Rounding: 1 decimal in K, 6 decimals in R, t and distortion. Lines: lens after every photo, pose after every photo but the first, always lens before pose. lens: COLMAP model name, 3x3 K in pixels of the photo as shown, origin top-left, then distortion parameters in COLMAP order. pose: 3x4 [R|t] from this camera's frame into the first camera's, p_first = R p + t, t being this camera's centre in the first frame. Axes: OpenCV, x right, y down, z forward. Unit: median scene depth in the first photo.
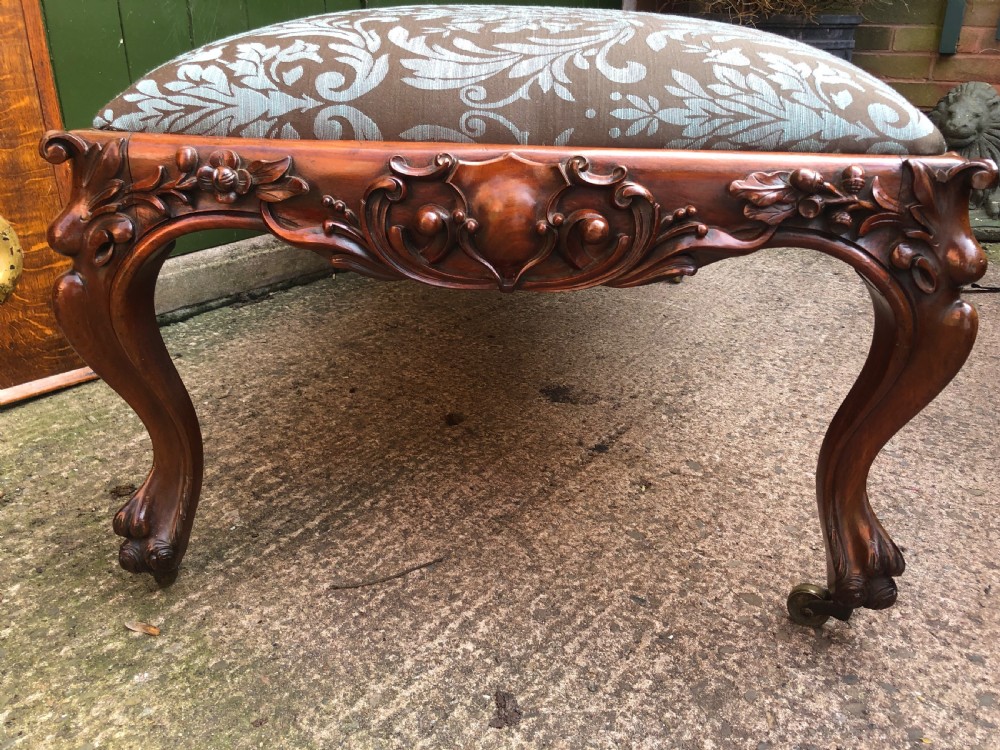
lens RADIAL K [[833.1, 0, 514.5], [0, 833.1, 363.4], [0, 0, 1]] dist [-0.000254, 0.021263]
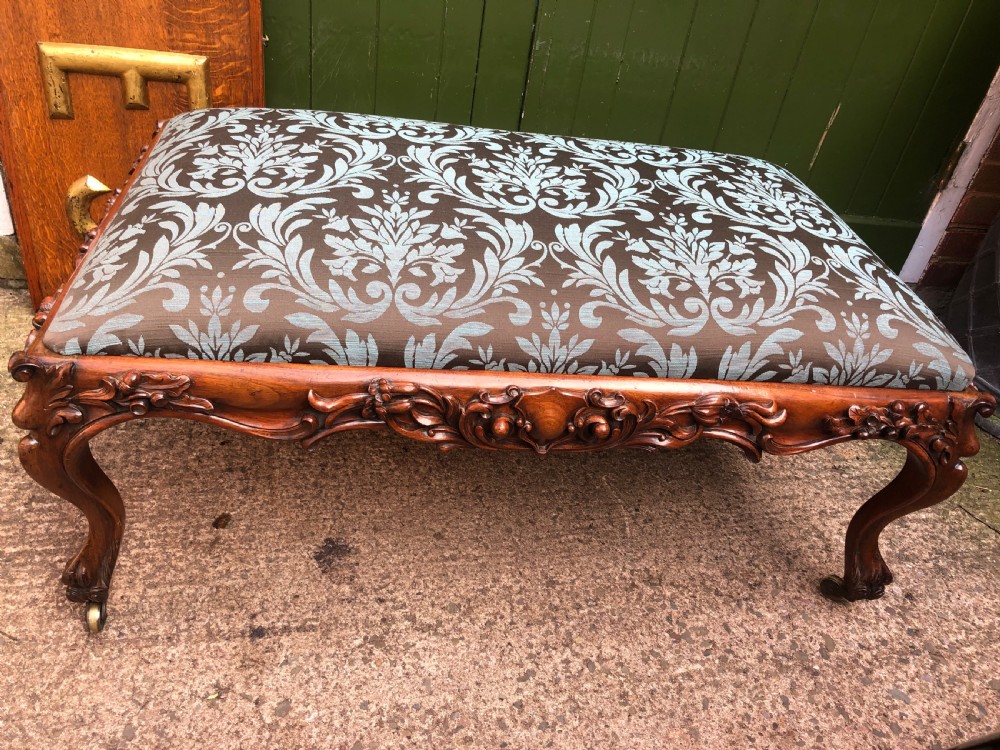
lens RADIAL K [[835.1, 0, 507.6], [0, 835.1, 373.8], [0, 0, 1]] dist [-0.002093, 0.020381]
pose [[0.713929, 0.483826, -0.506180, 0.826018], [-0.384700, 0.875035, 0.293802, -0.718803], [0.585074, -0.015027, 0.810841, 0.401132]]
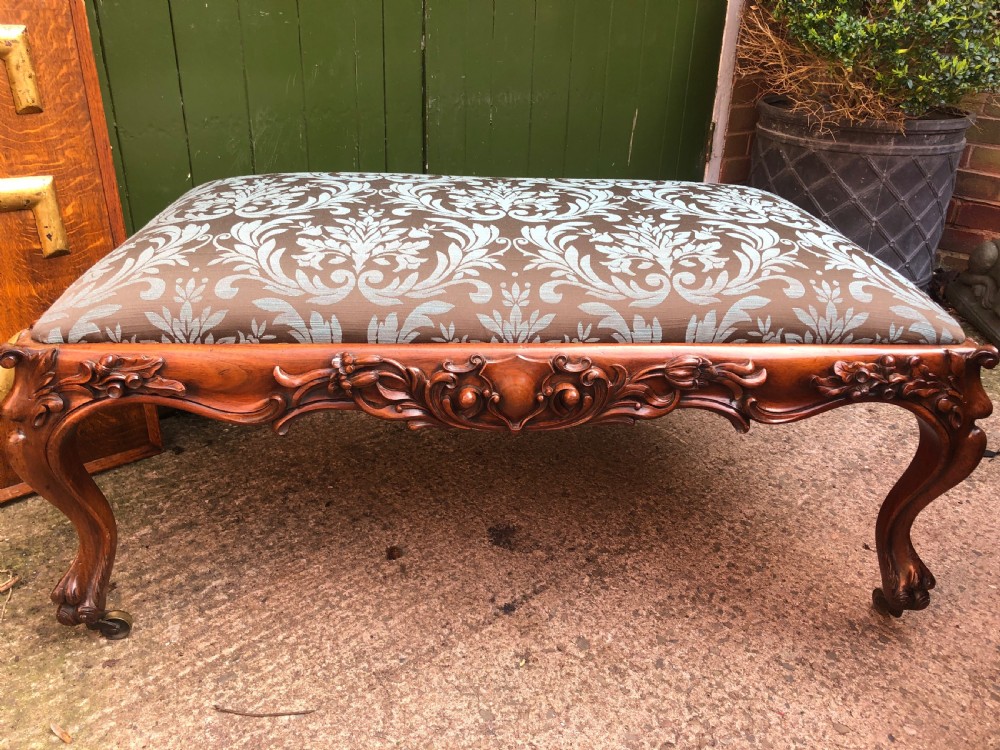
lens RADIAL K [[835.1, 0, 505.8], [0, 835.1, 363.3], [0, 0, 1]] dist [-0.002093, 0.020381]
pose [[0.969847, 0.113745, -0.215543, 0.355733], [-0.108098, 0.993419, 0.037851, -0.306719], [0.218430, -0.013410, 0.975760, -0.081750]]
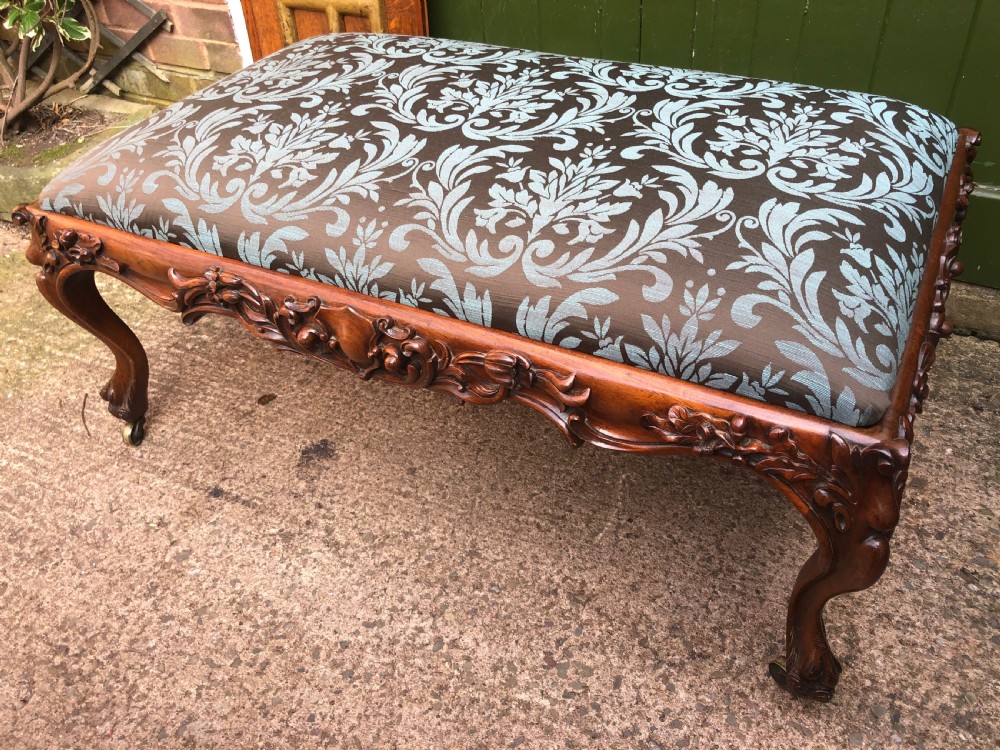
lens RADIAL K [[820.5, 0, 502.2], [0, 820.5, 367.9], [0, 0, 1]] dist [-0.002312, 0.023433]
pose [[0.163152, 0.611624, -0.774143, 1.152683], [-0.316378, 0.775652, 0.546140, -0.959223], [0.934498, 0.155818, 0.320054, 1.154623]]
